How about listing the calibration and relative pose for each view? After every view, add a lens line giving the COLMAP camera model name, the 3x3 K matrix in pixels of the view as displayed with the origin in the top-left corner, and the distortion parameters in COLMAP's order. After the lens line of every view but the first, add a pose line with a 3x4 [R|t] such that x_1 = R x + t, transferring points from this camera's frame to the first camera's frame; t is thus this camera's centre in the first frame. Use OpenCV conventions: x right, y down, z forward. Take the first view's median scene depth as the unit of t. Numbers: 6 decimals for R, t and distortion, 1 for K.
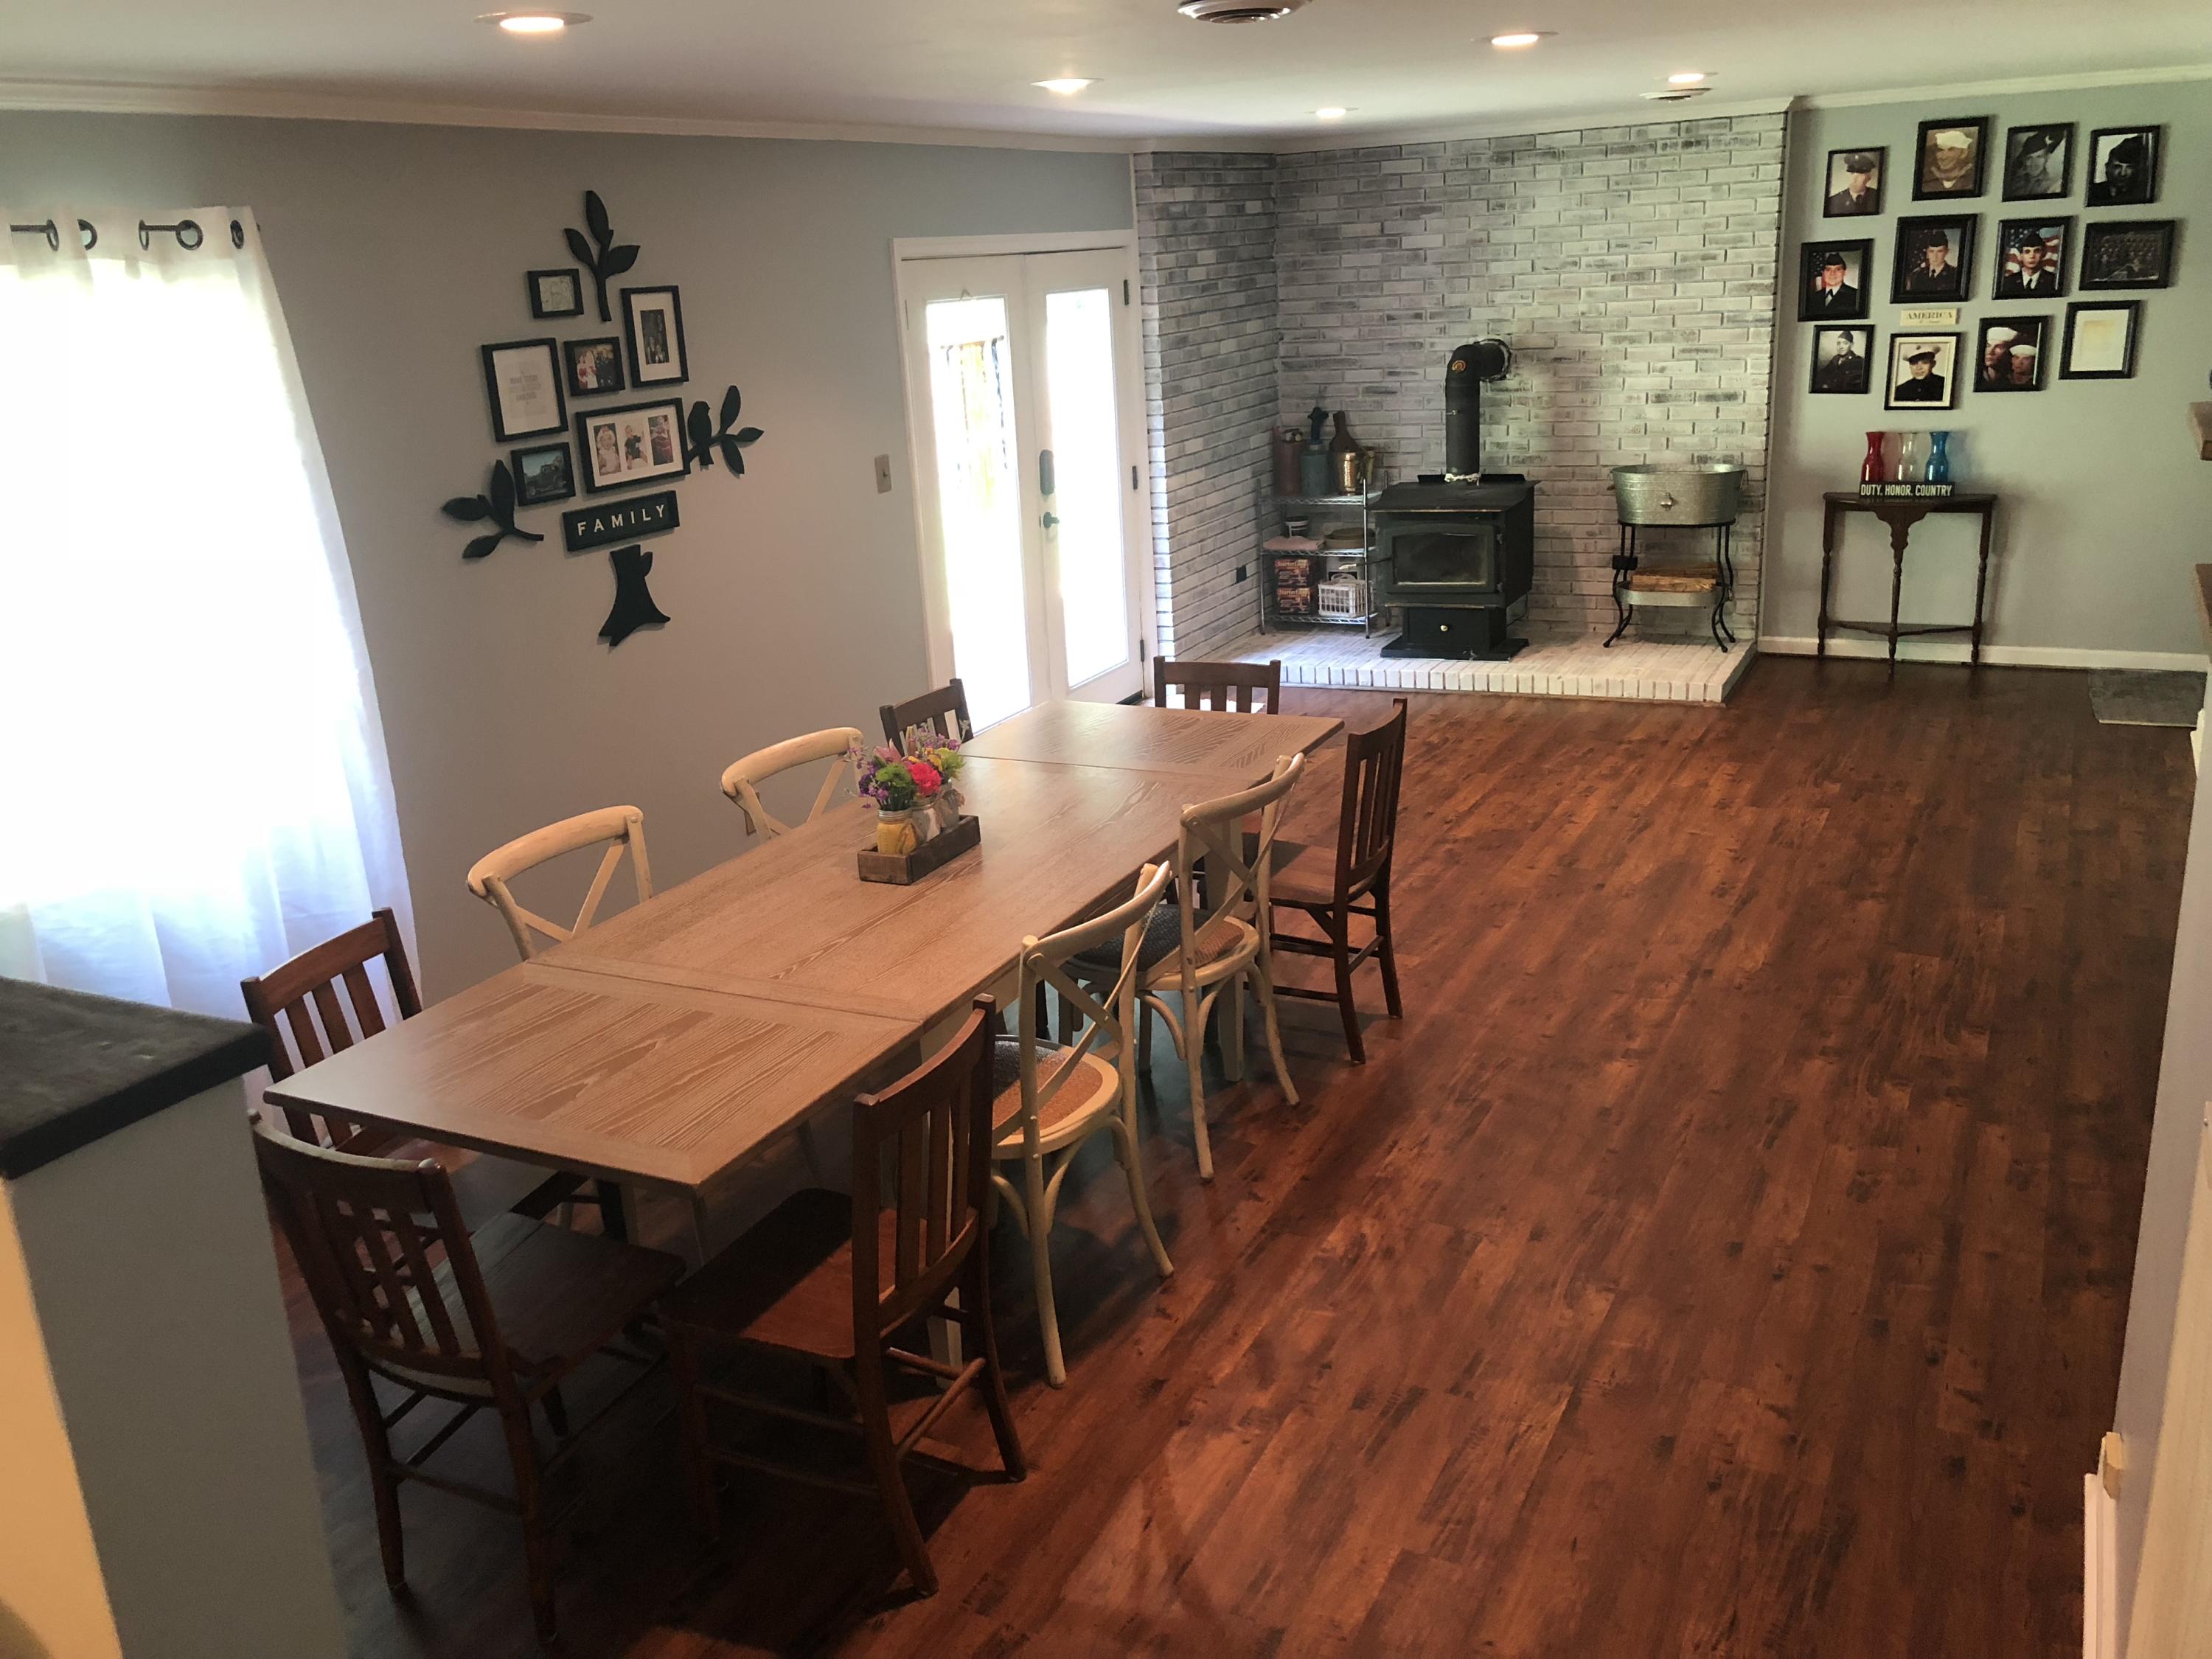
lens RADIAL K [[1823.8, 0, 1098.8], [0, 1823.8, 827.9], [0, 0, 1]] dist [0.012315, 0.002815]
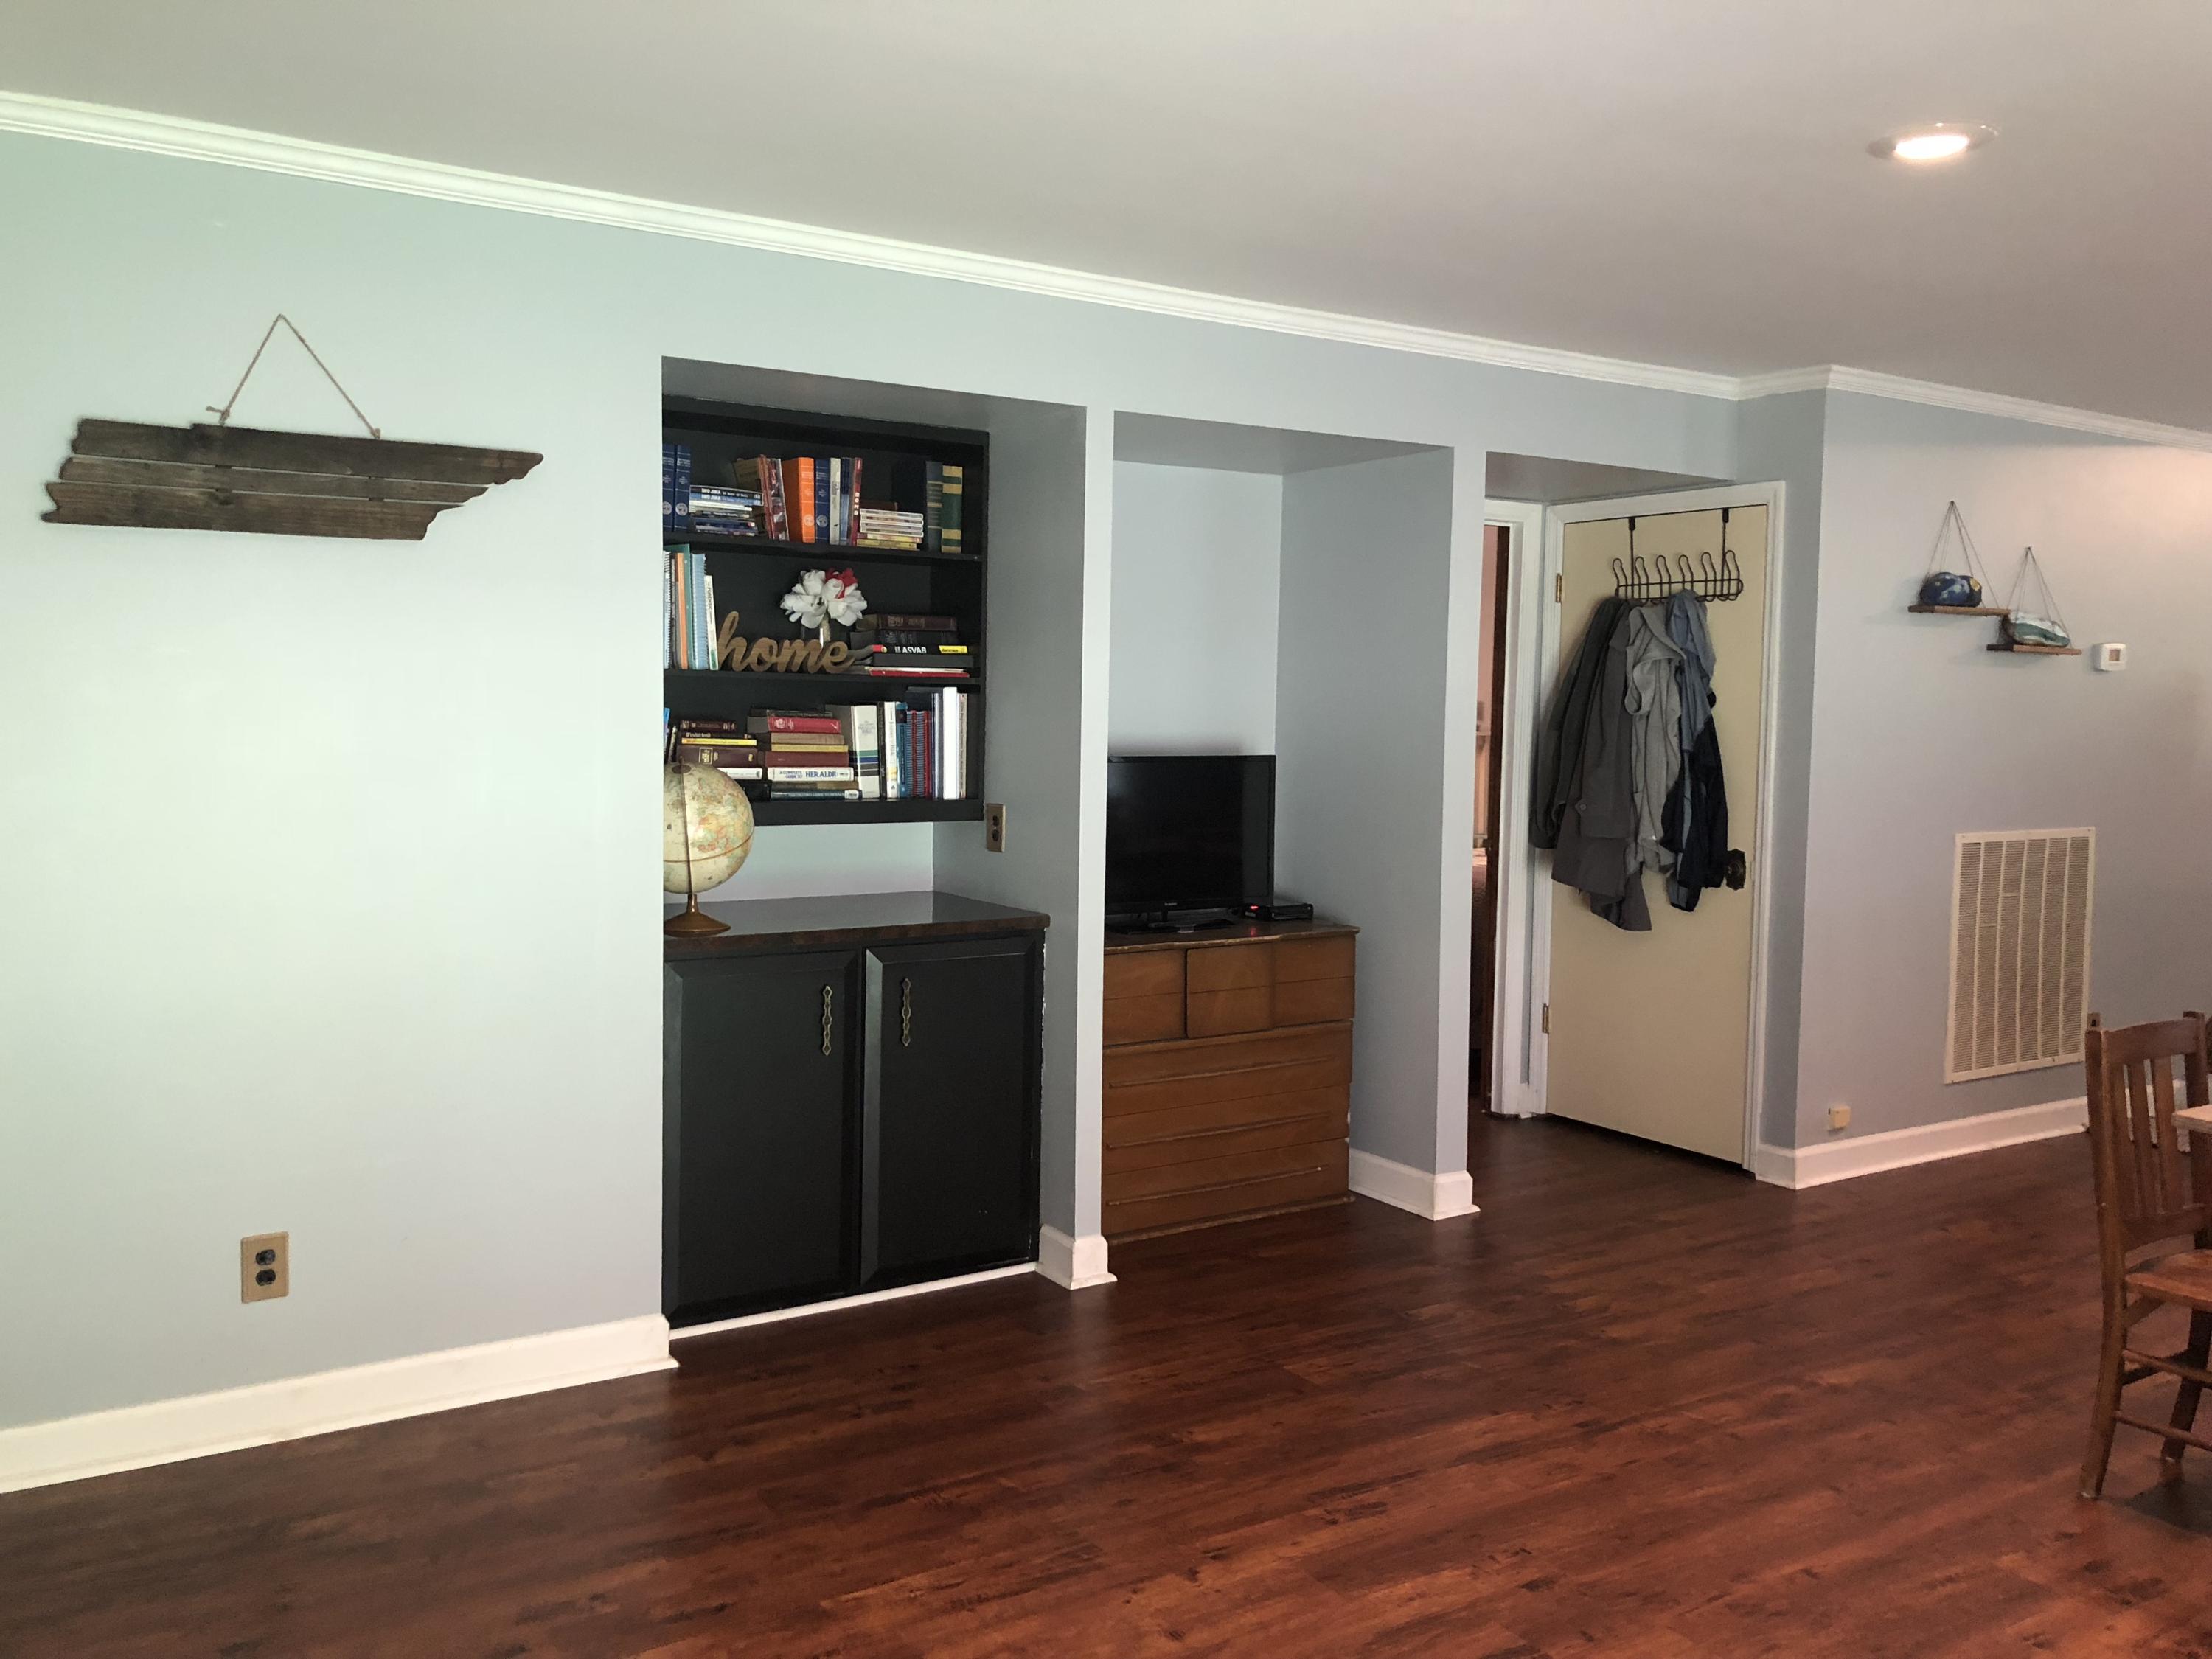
lens RADIAL K [[1830.7, 0, 1098.9], [0, 1830.7, 836.5], [0, 0, 1]] dist [0.007542, -0.004018]
pose [[-0.869039, 0.005774, 0.494710, 0.088093], [0.183624, 0.932274, 0.311685, -0.252501], [-0.459406, 0.361707, -0.811242, 1.004881]]
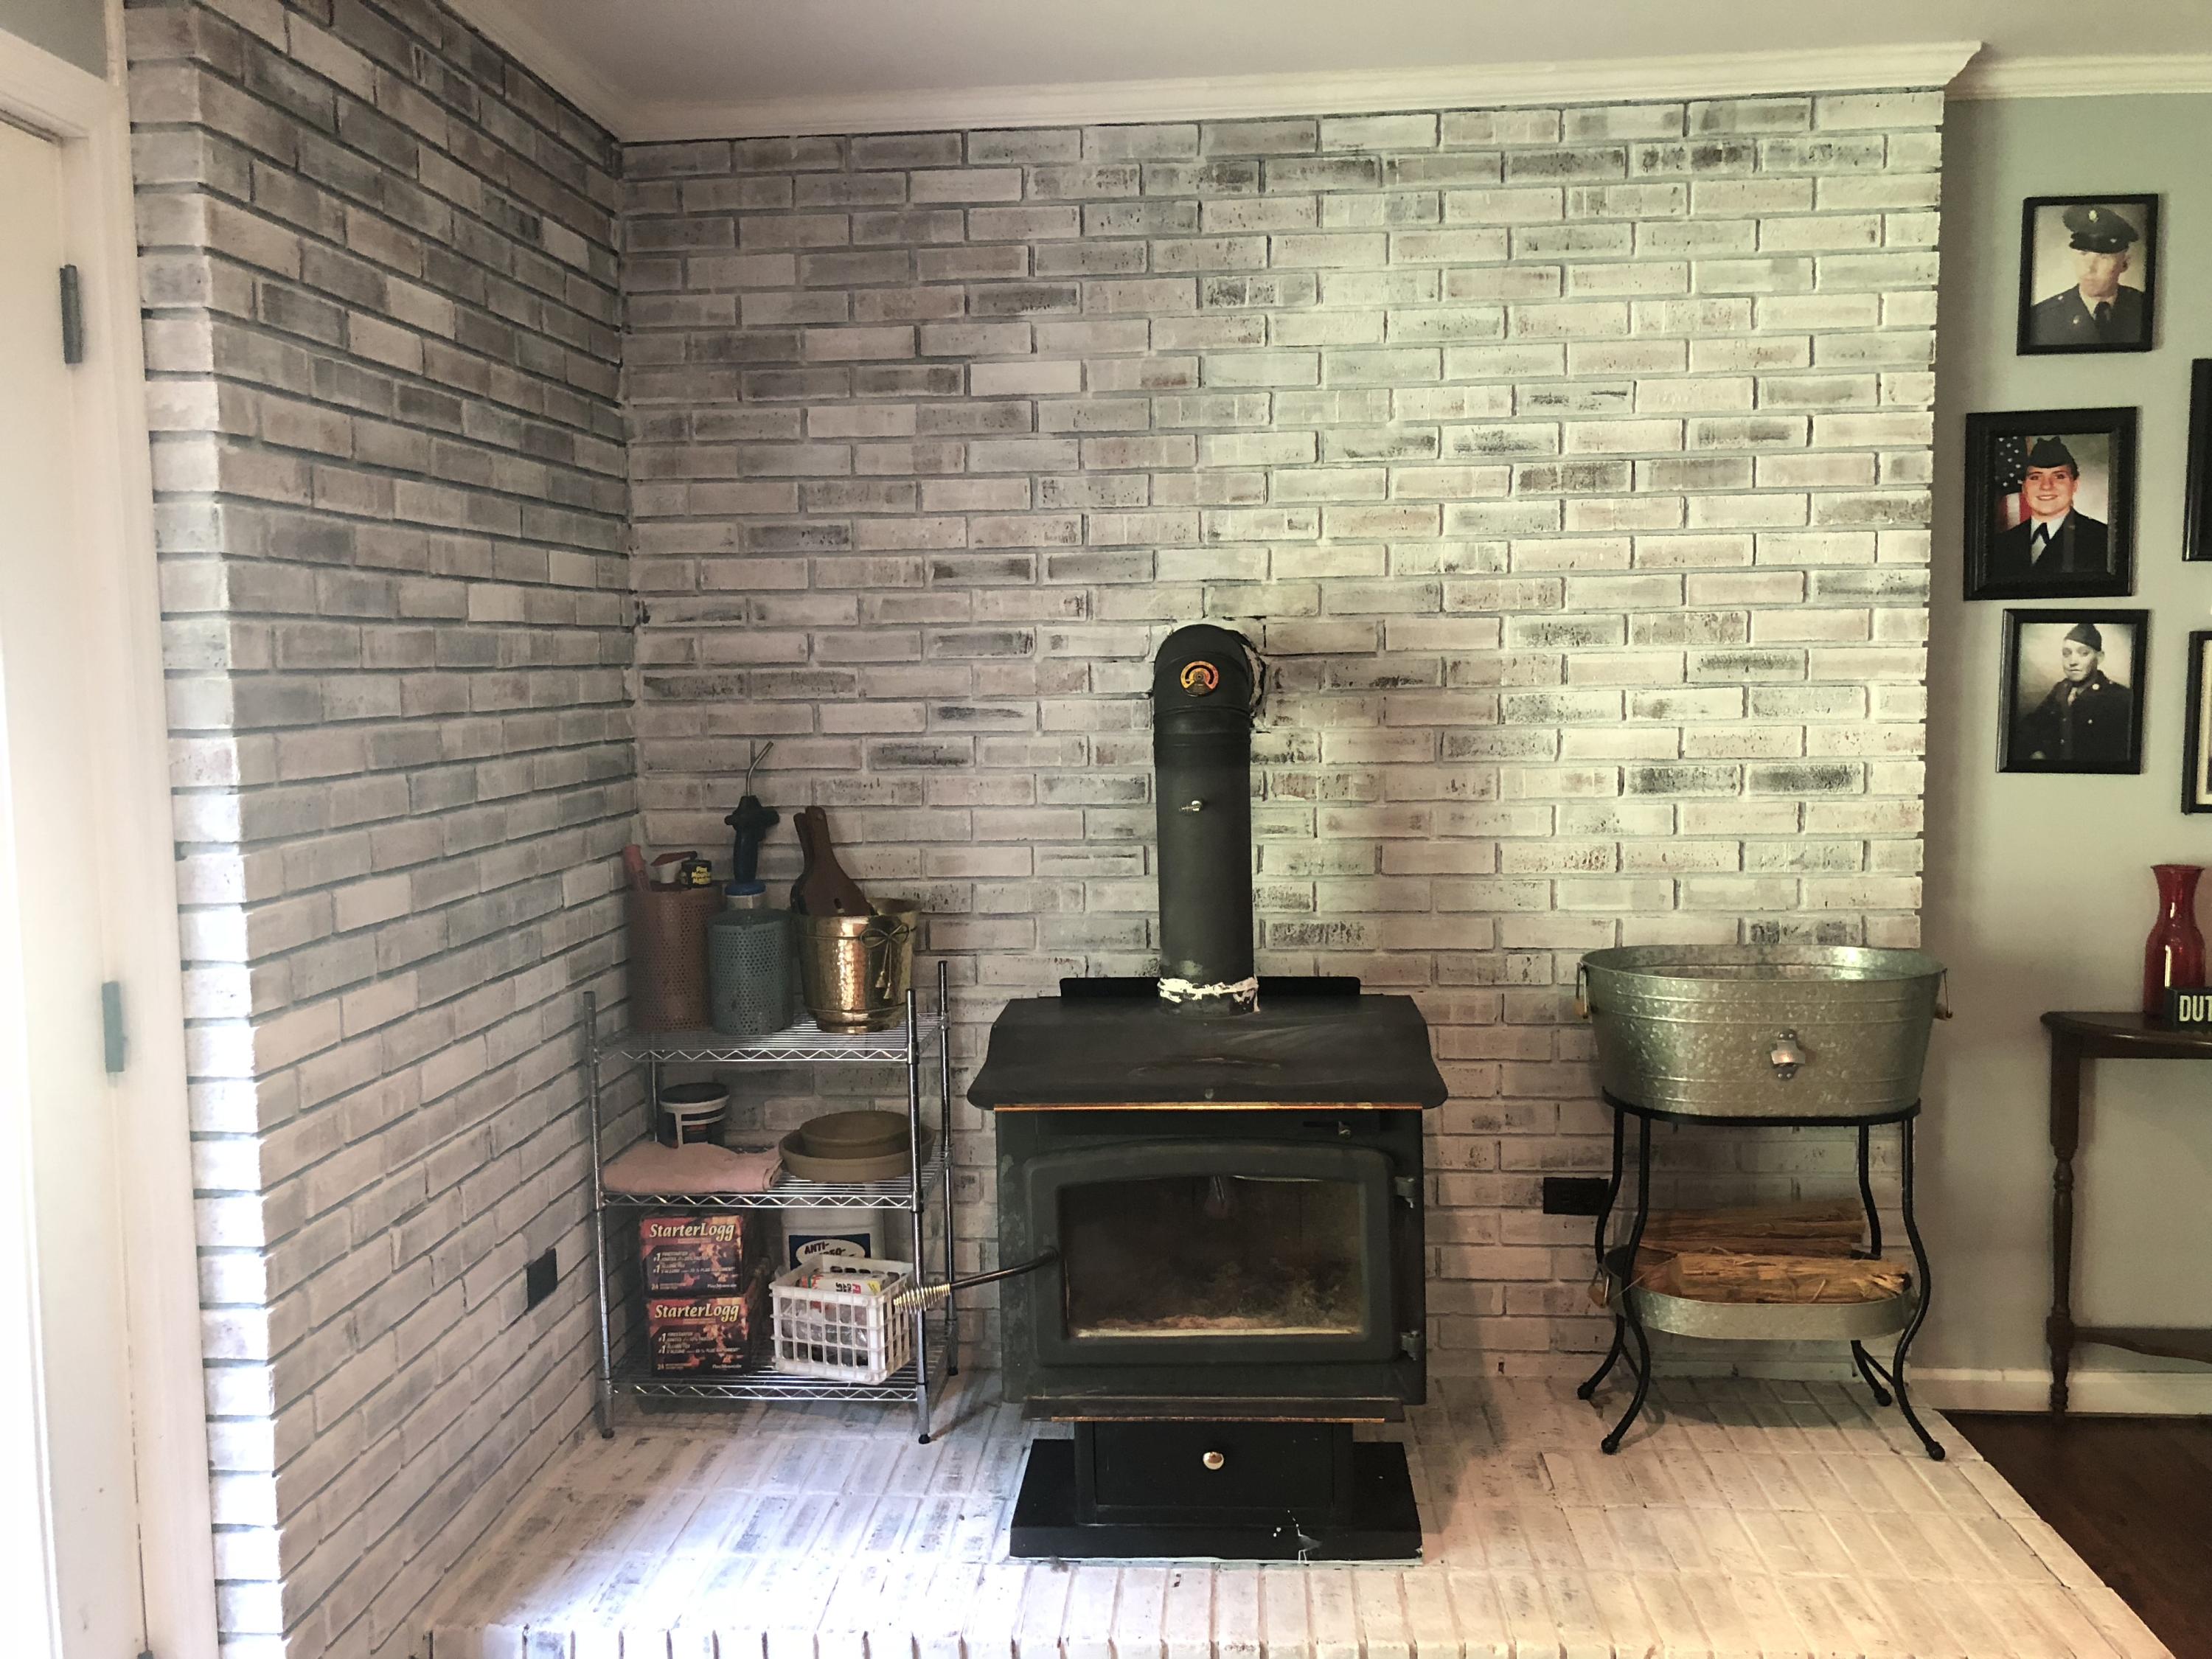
lens RADIAL K [[1823.8, 0, 1098.8], [0, 1823.8, 827.9], [0, 0, 1]] dist [0.012315, 0.002815]
pose [[0.924363, 0.011575, 0.381339, 0.049651], [0.080196, 0.971312, -0.223879, -0.152177], [-0.372991, 0.237527, 0.896916, 0.719542]]
